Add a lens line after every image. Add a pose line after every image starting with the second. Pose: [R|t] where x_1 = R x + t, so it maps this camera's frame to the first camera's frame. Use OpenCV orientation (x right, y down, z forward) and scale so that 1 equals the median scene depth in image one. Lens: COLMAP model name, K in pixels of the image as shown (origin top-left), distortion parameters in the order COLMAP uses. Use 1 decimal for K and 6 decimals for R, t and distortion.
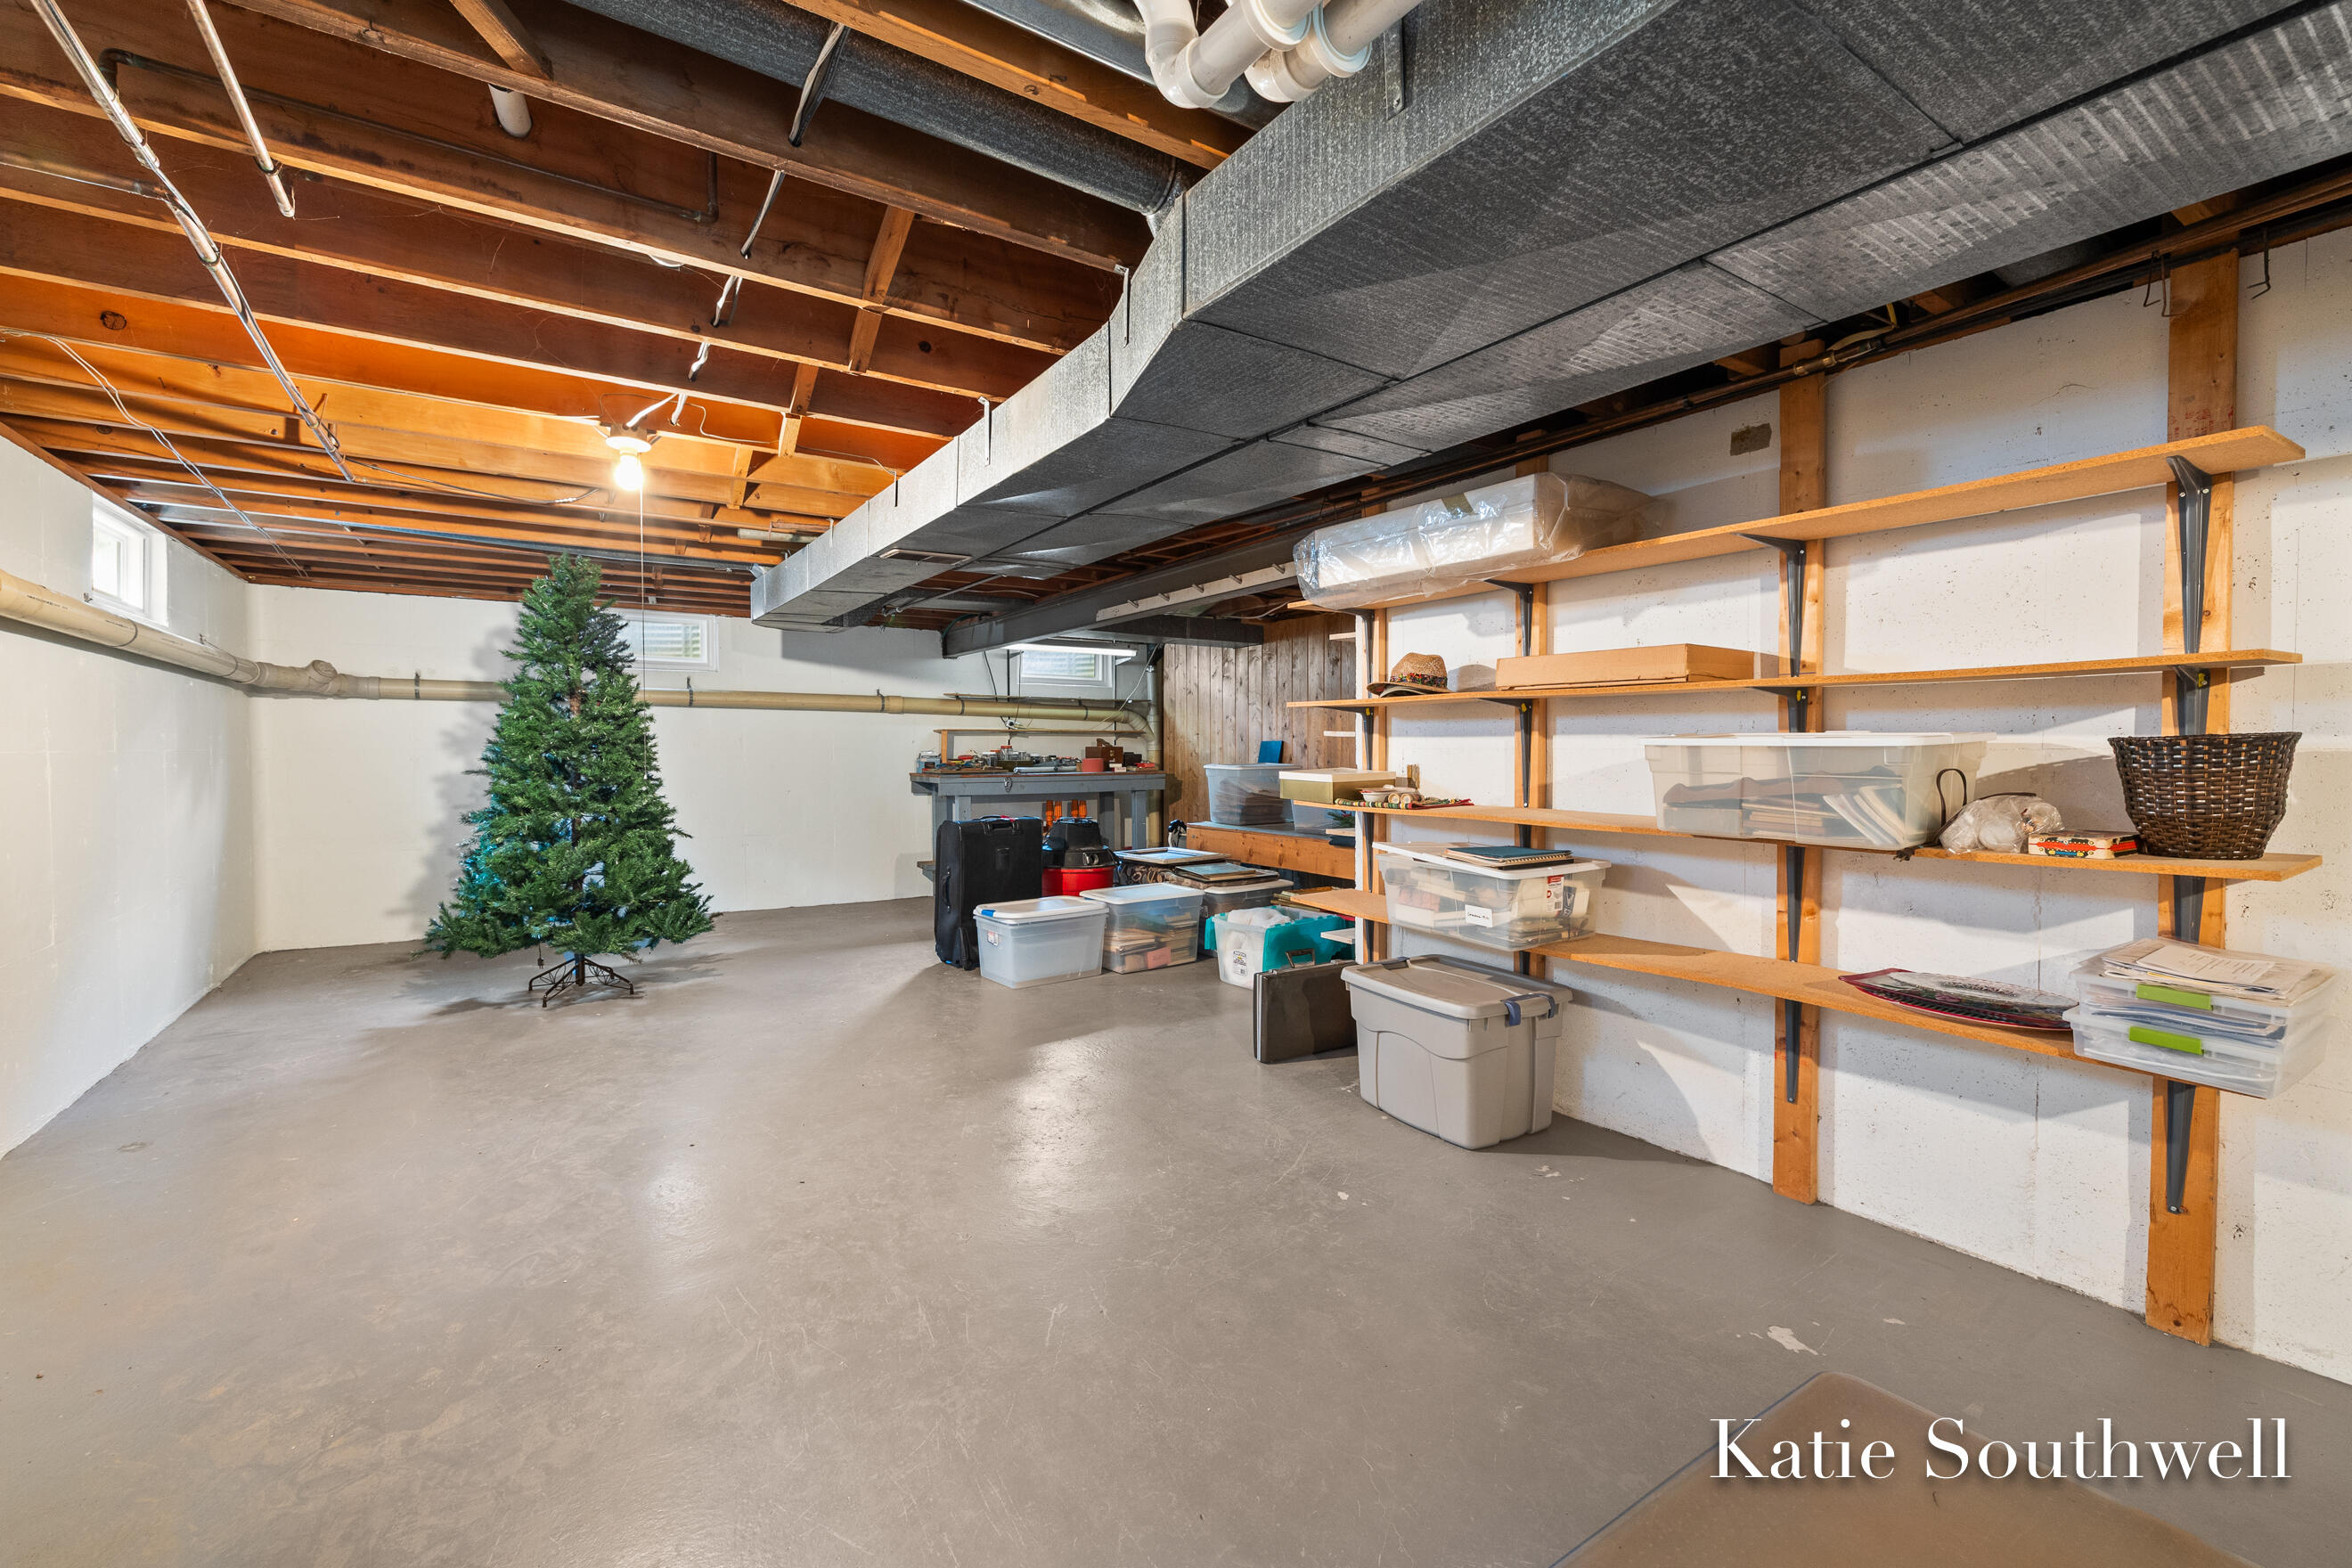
lens RADIAL K [[994.2, 0, 1188.4], [0, 994.2, 776.6], [0, 0, 1]] dist [-0.001400, -0.000278]
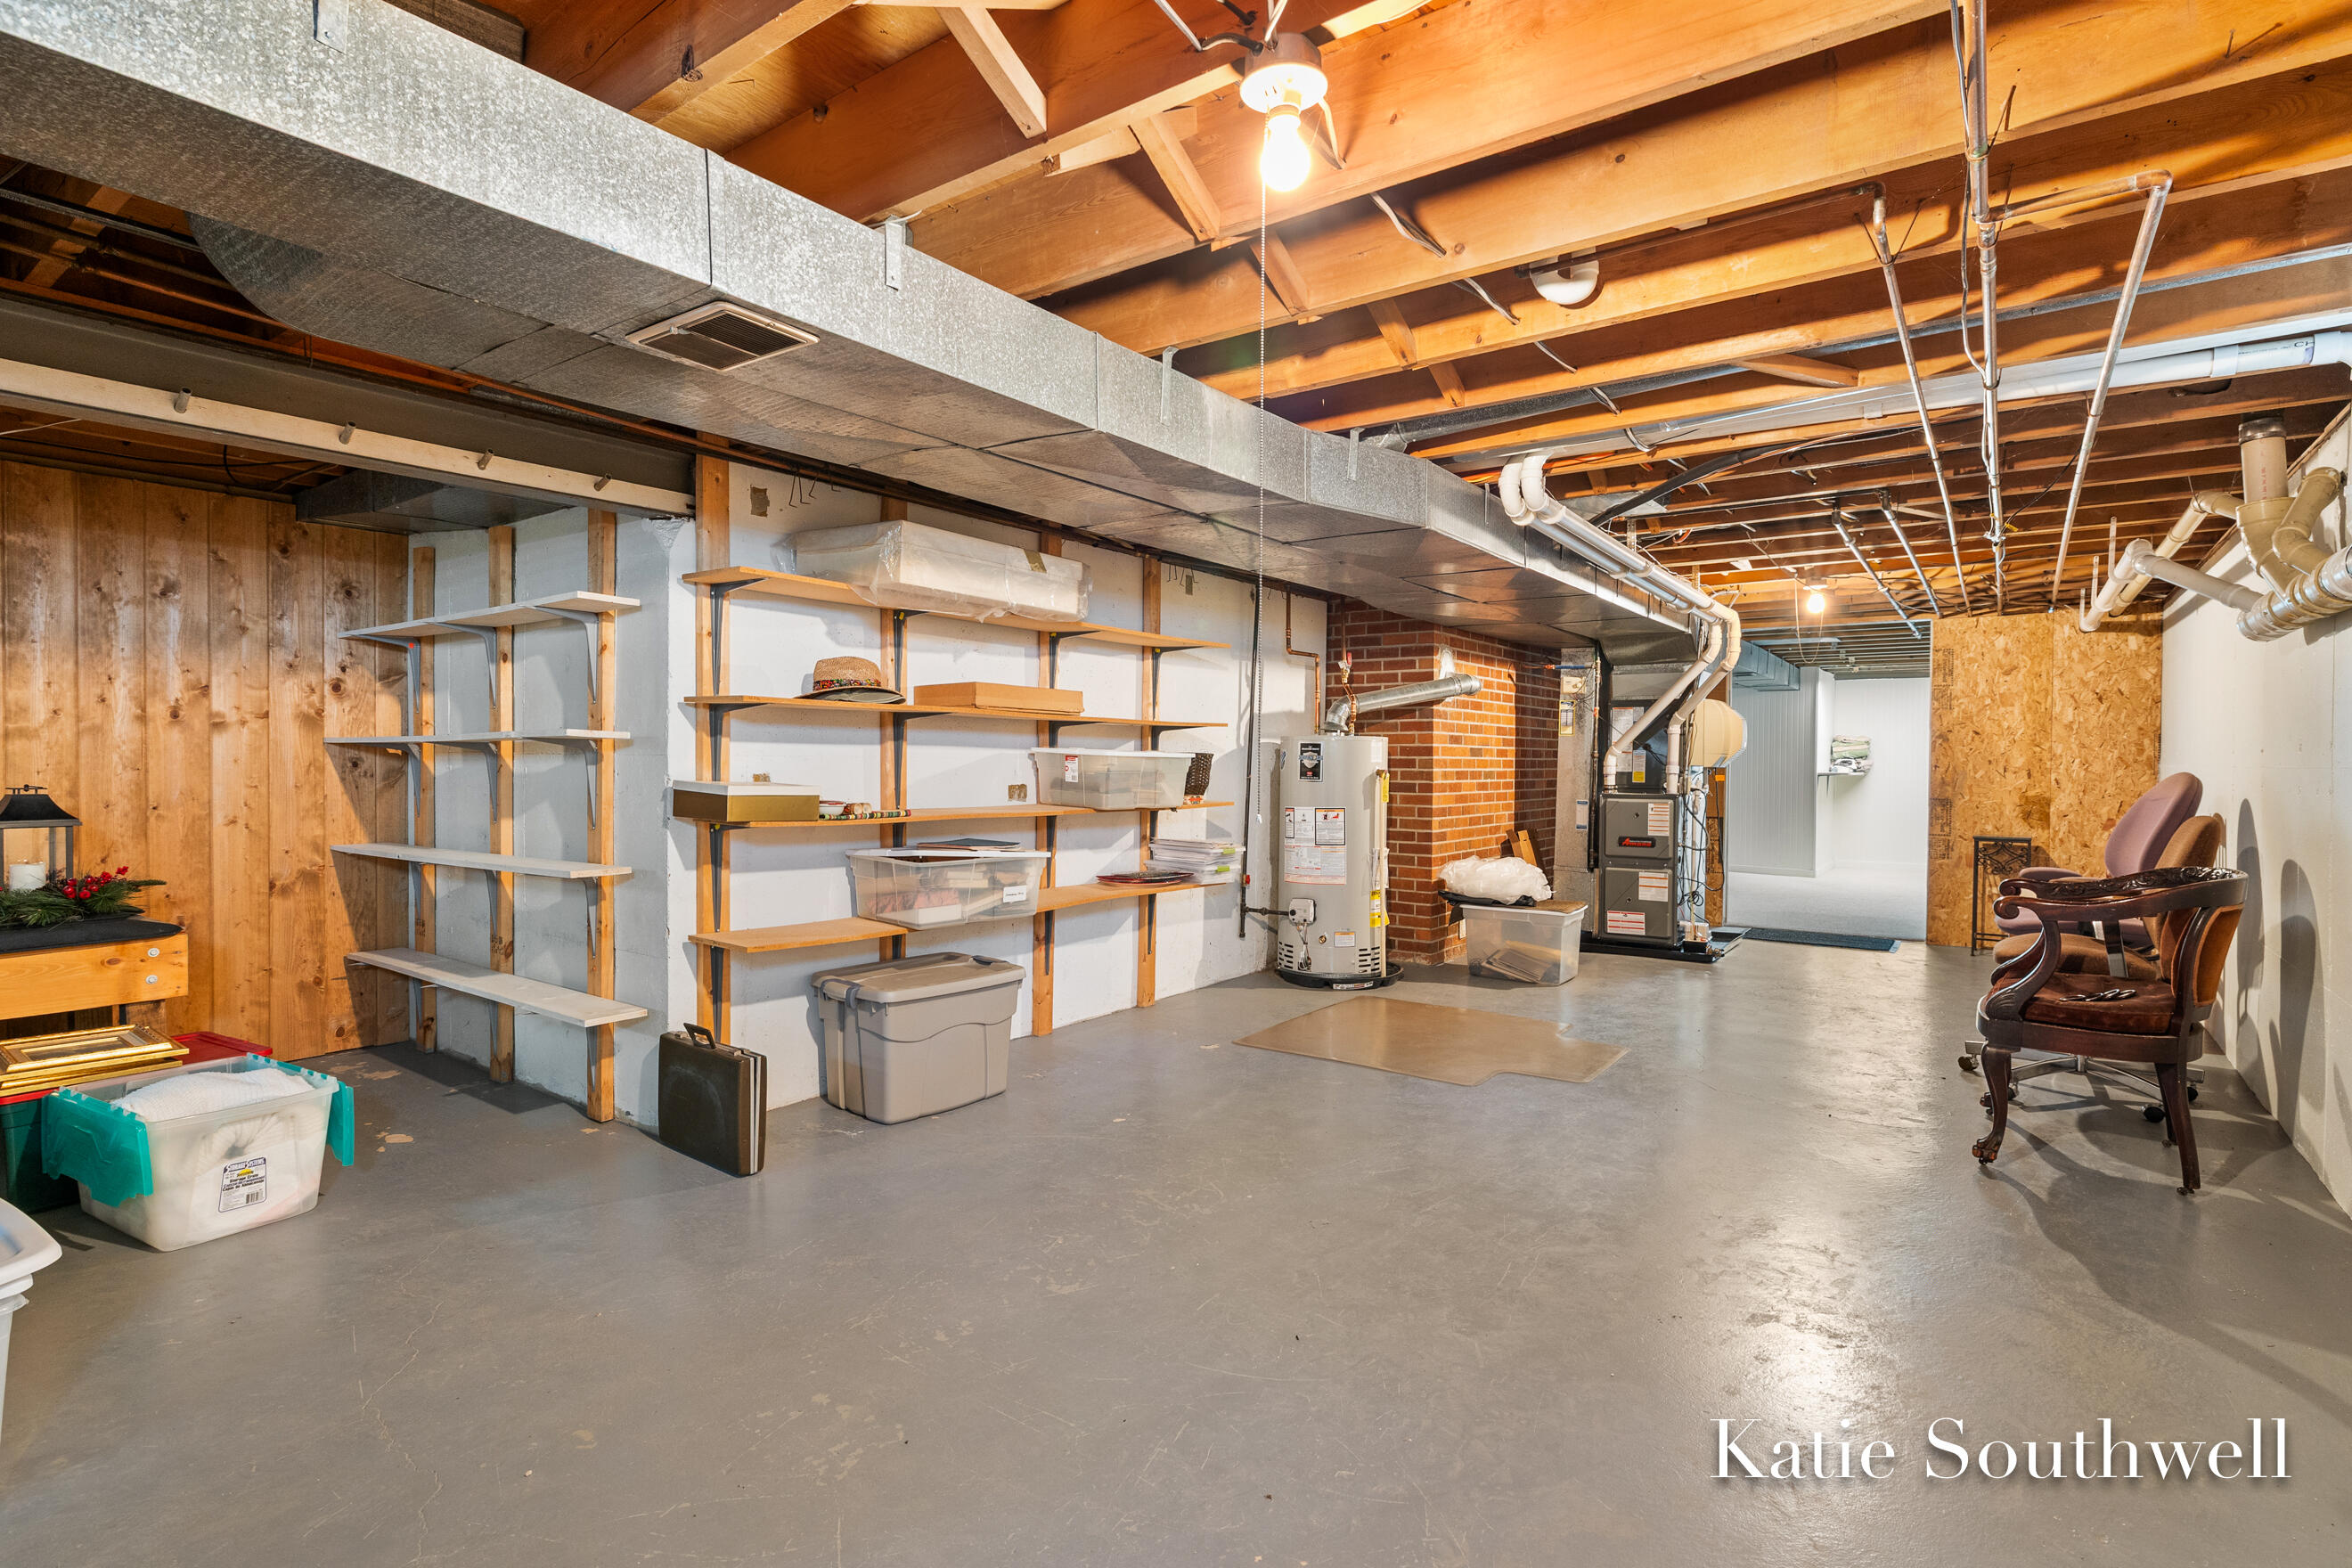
lens RADIAL K [[1128.0, 0, 1172.5], [0, 1128.0, 772.6], [0, 0, 1]] dist [-0.000131, -0.000245]
pose [[-0.338852, -0.013546, 0.940742, -1.203248], [0.018096, 0.999618, 0.020912, -0.038814], [-0.940666, 0.024110, -0.338478, 1.428594]]
